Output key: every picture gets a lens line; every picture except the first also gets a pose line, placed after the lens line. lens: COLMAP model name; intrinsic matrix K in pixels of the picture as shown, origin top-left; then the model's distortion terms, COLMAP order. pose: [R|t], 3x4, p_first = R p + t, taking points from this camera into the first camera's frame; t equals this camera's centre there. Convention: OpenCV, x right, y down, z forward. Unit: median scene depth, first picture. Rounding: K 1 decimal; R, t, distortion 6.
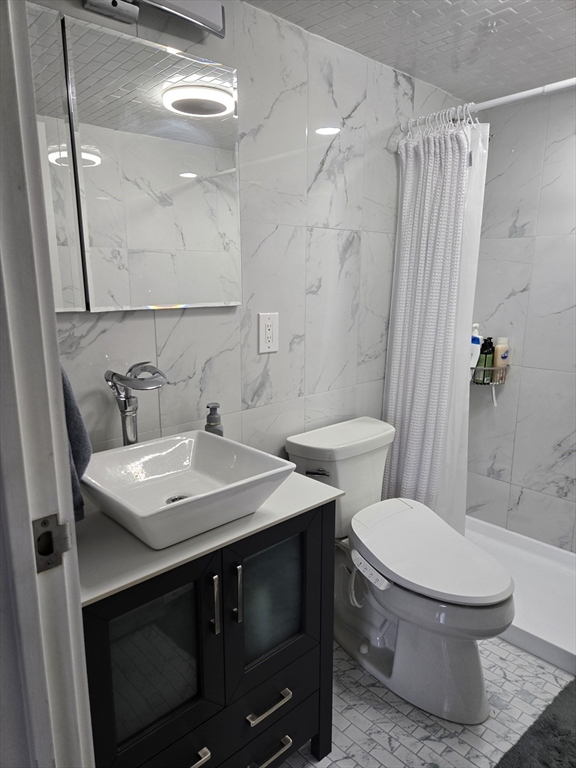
lens RADIAL K [[503.4, 0, 288.0], [0, 503.4, 384.0], [0, 0, 1]] dist [0.078365, -0.067010]
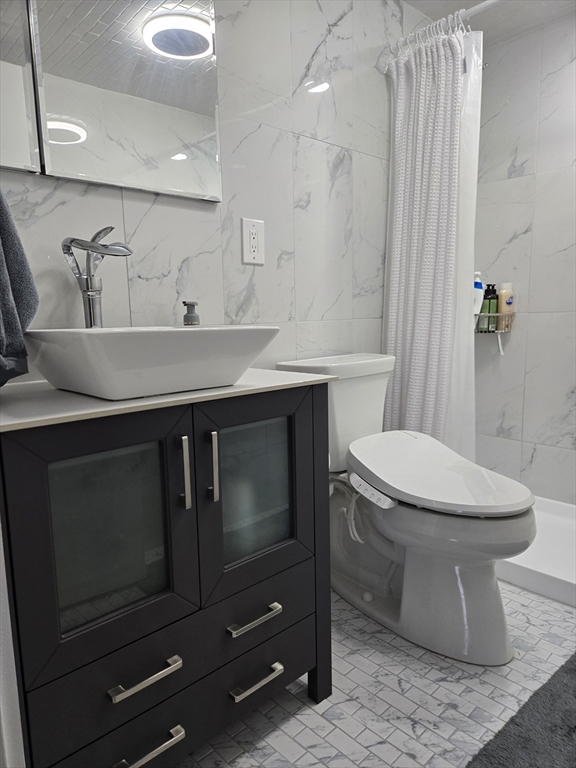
lens RADIAL K [[506.2, 0, 288.3], [0, 506.2, 379.6], [0, 0, 1]] dist [0.072387, -0.063697]
pose [[0.999762, -0.021813, -0.000291, 0.018282], [0.021751, 0.997767, -0.063151, 0.191560], [0.001668, 0.063129, 0.998004, 0.085770]]
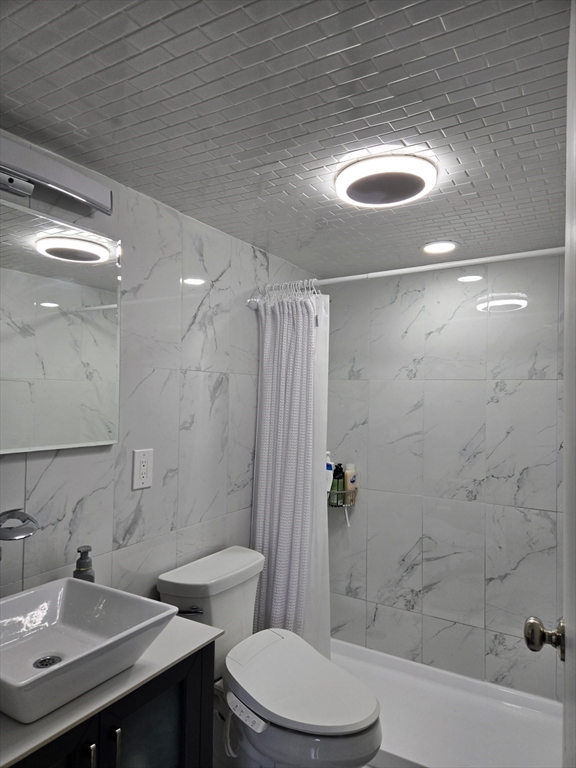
lens RADIAL K [[498.4, 0, 285.1], [0, 498.4, 393.1], [0, 0, 1]] dist [0.070279, -0.060508]
pose [[0.961470, 0.018351, 0.274295, -0.039883], [0.040874, 0.977137, -0.208646, -0.025325], [-0.271853, 0.211818, 0.938738, -0.061136]]
